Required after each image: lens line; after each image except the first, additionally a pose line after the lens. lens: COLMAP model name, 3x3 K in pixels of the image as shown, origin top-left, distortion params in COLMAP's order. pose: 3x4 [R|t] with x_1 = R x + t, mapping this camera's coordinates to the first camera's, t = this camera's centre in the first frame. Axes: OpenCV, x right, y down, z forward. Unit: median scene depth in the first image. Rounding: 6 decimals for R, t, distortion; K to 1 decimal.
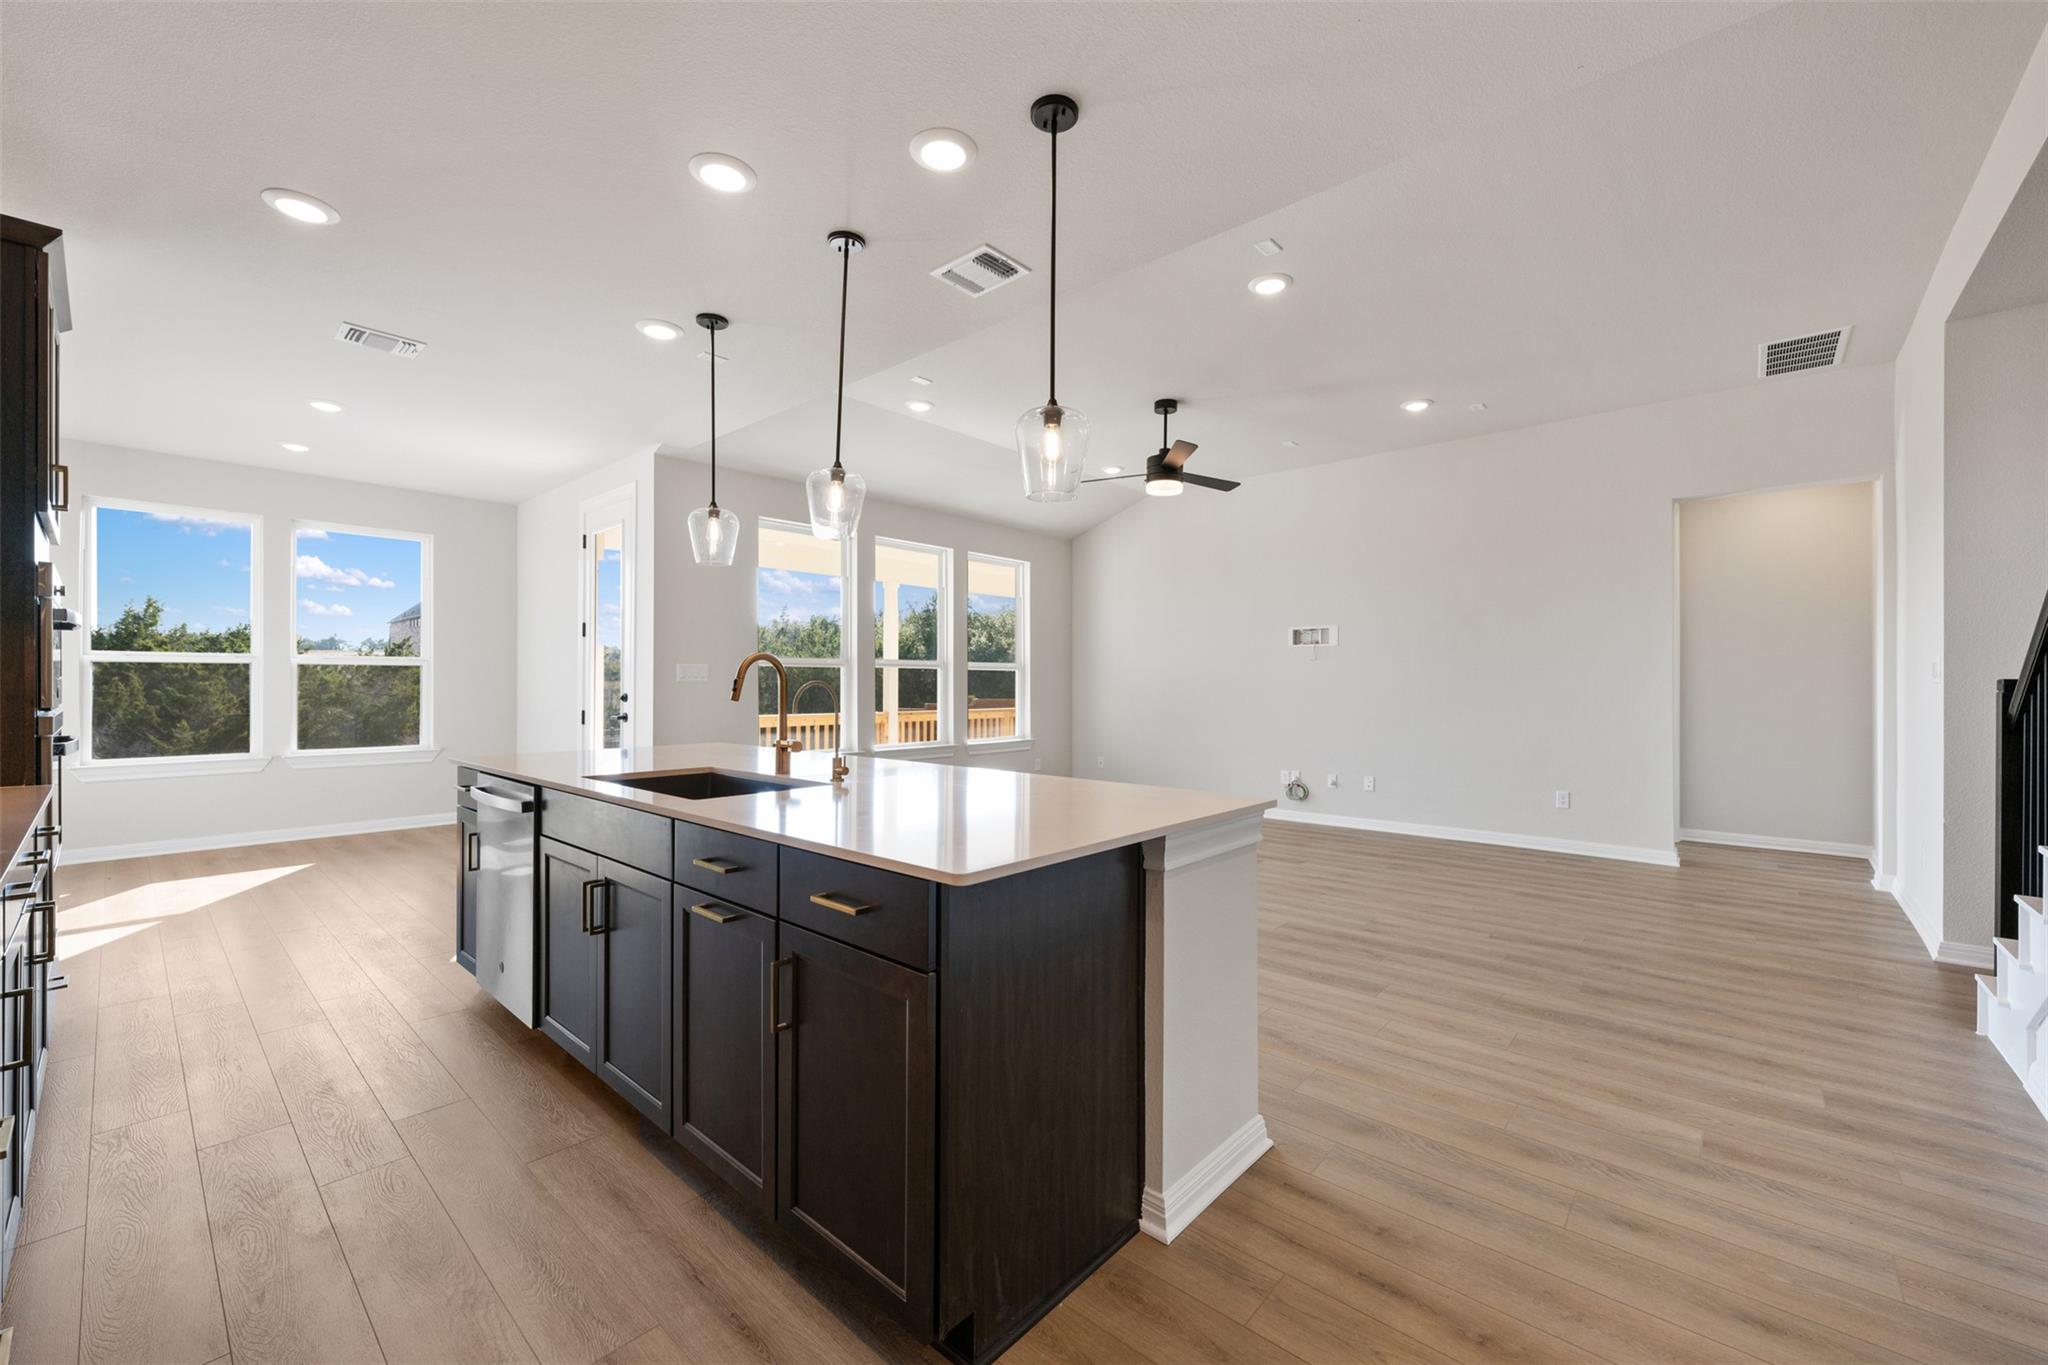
lens RADIAL K [[810.5, 0, 1036.6], [0, 810.5, 674.9], [0, 0, 1]] dist [0.004308, -0.001541]
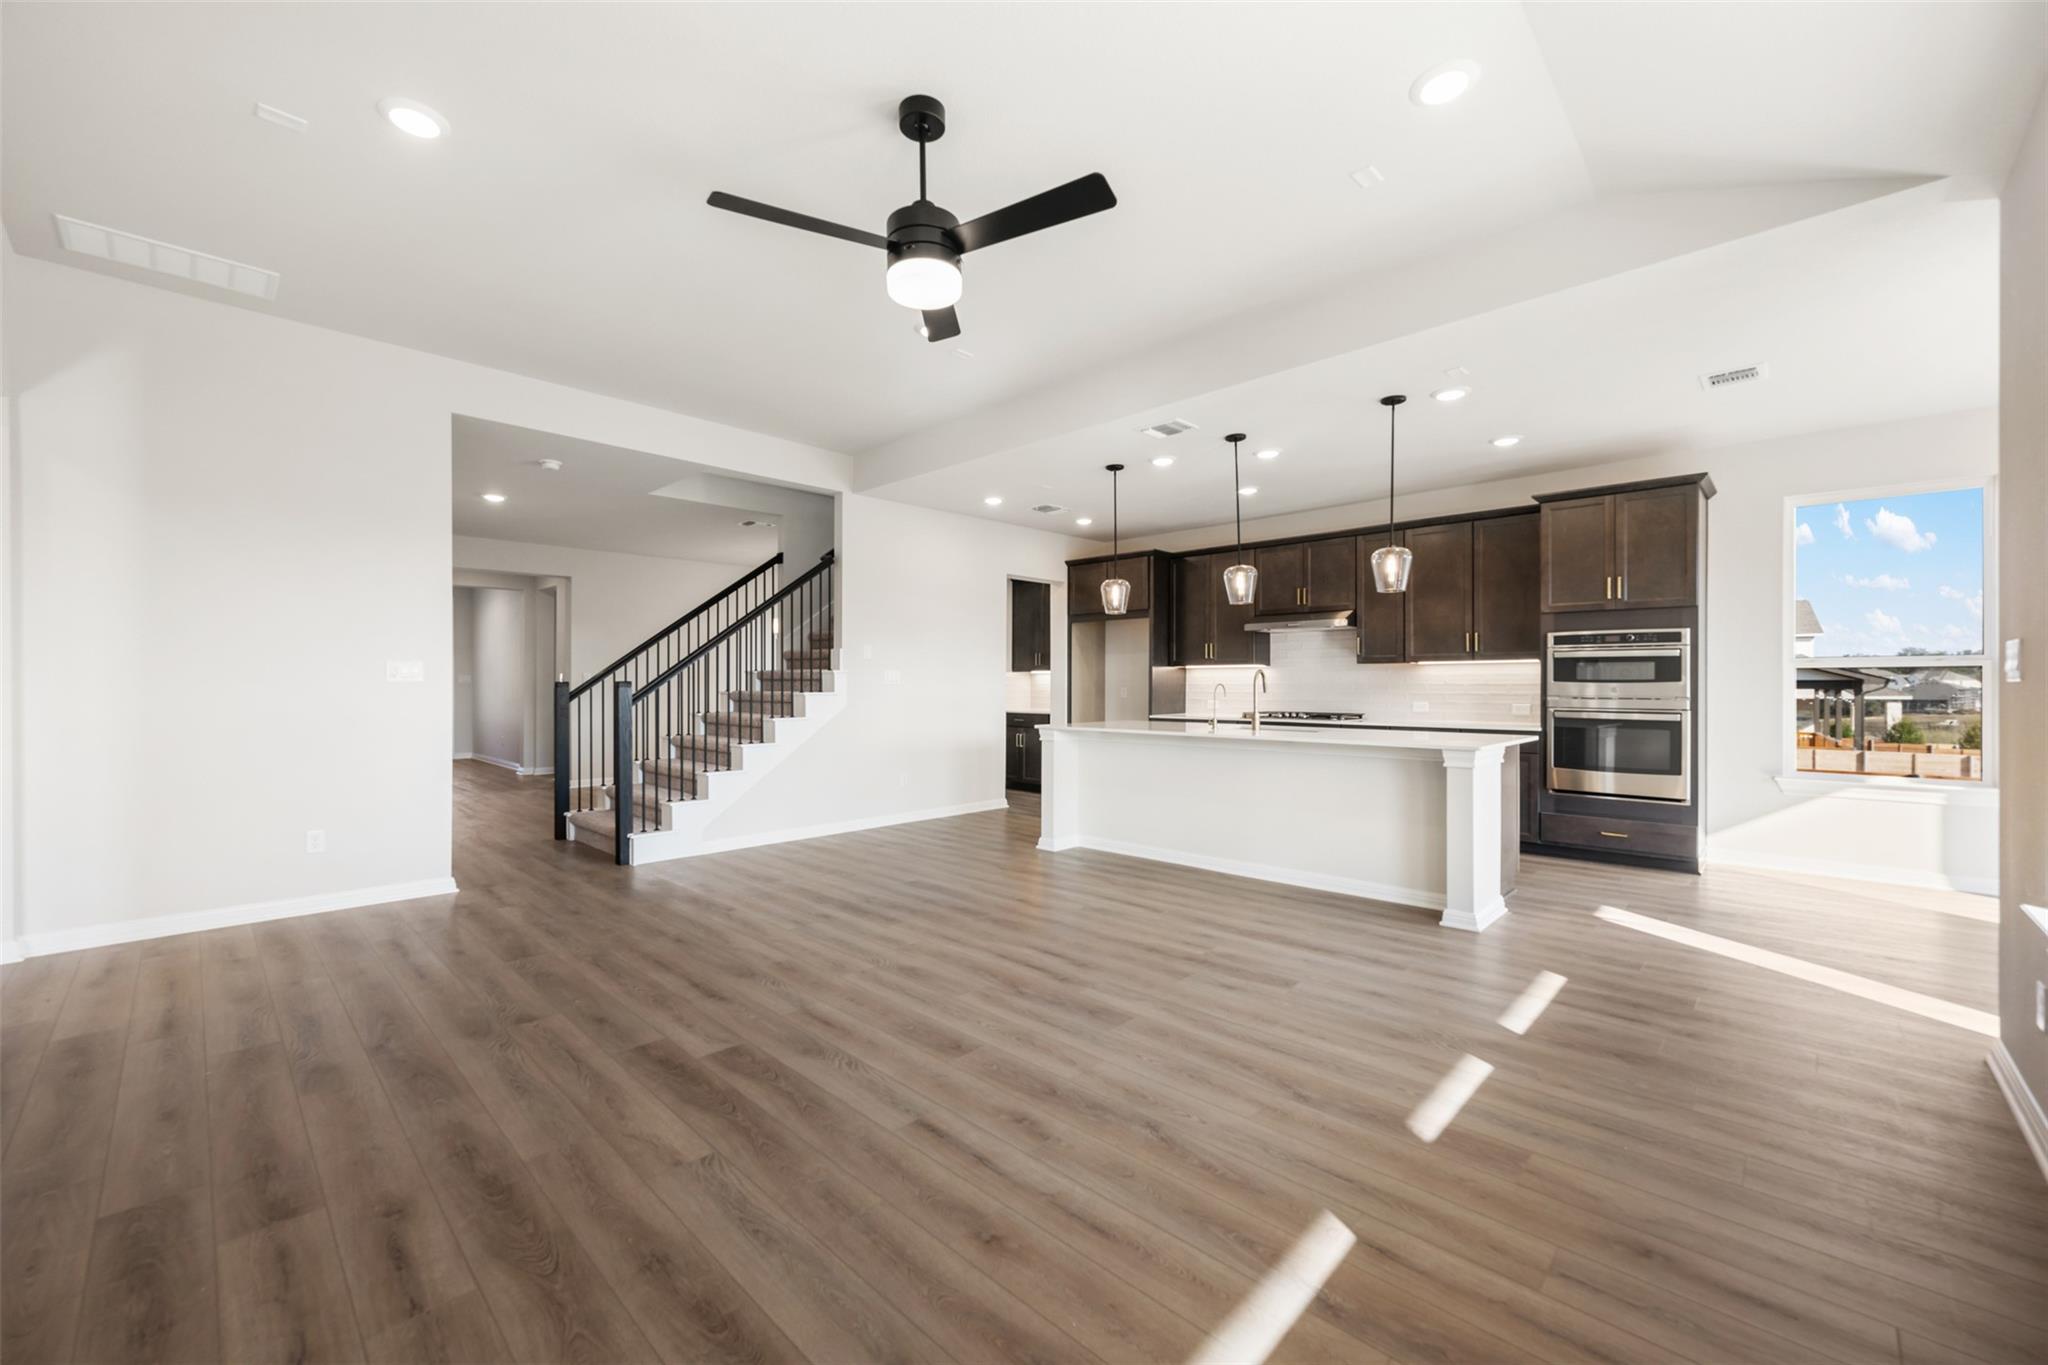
lens RADIAL K [[810.5, 0, 1021.3], [0, 810.5, 687.5], [0, 0, 1]] dist [0.004308, -0.001541]
pose [[-0.998880, -0.005168, 0.047024, 0.118635], [-0.005697, 0.999922, -0.011131, 0.025253], [-0.046962, -0.011386, -0.998832, 2.305047]]
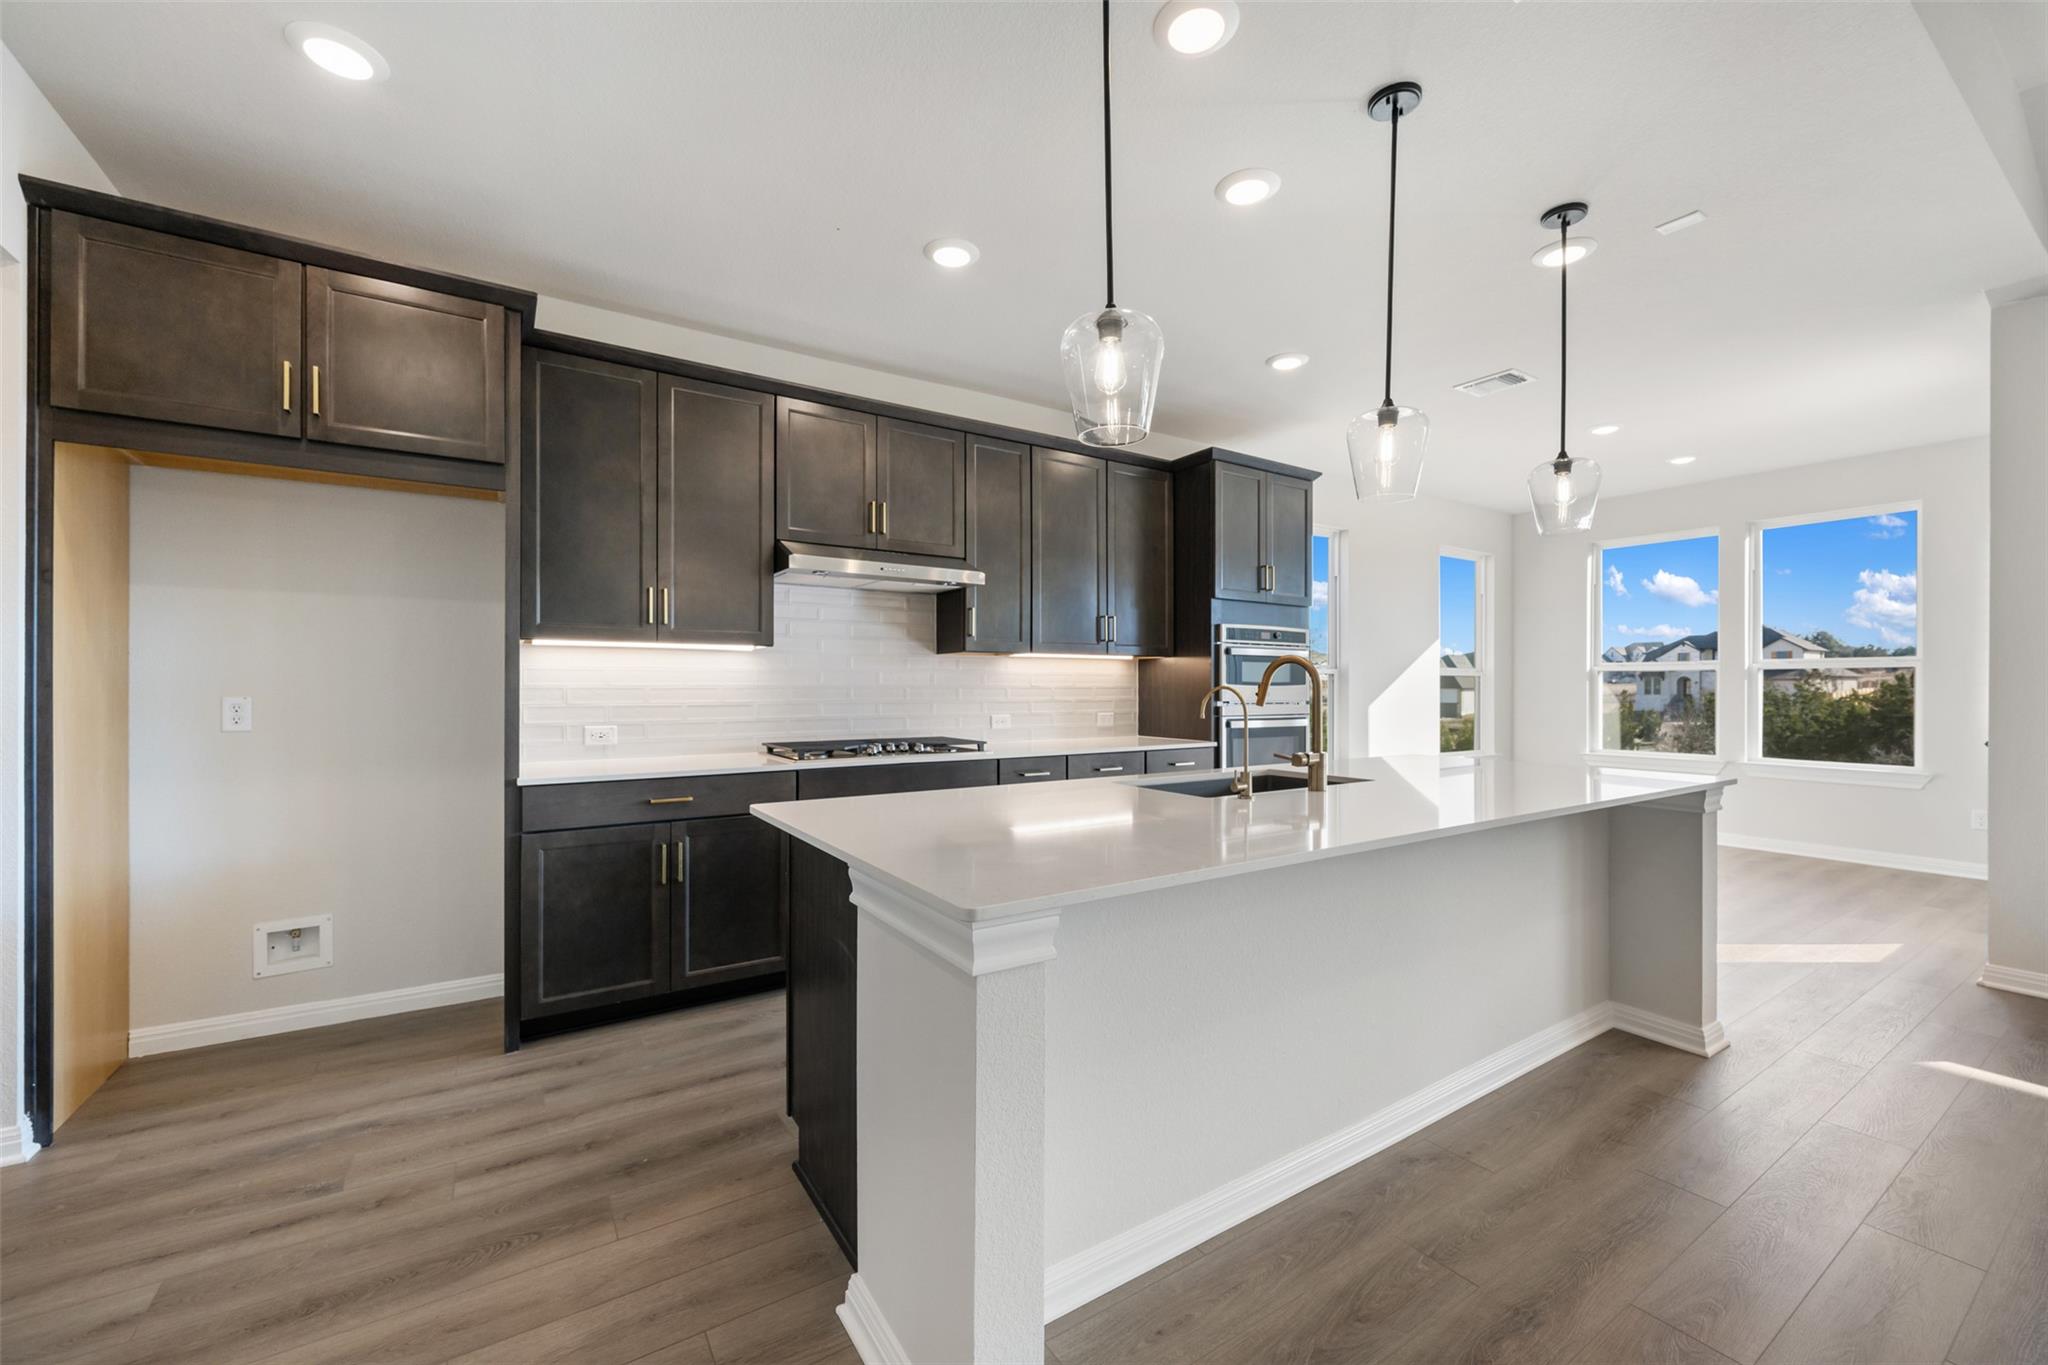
lens RADIAL K [[810.5, 0, 1026.8], [0, 810.5, 685.2], [0, 0, 1]] dist [0.004308, -0.001541]
pose [[-0.270361, -0.007514, -0.962730, 0.475307], [0.013925, 0.999834, -0.011714, 0.002093], [0.962658, -0.016573, -0.270211, 0.708980]]
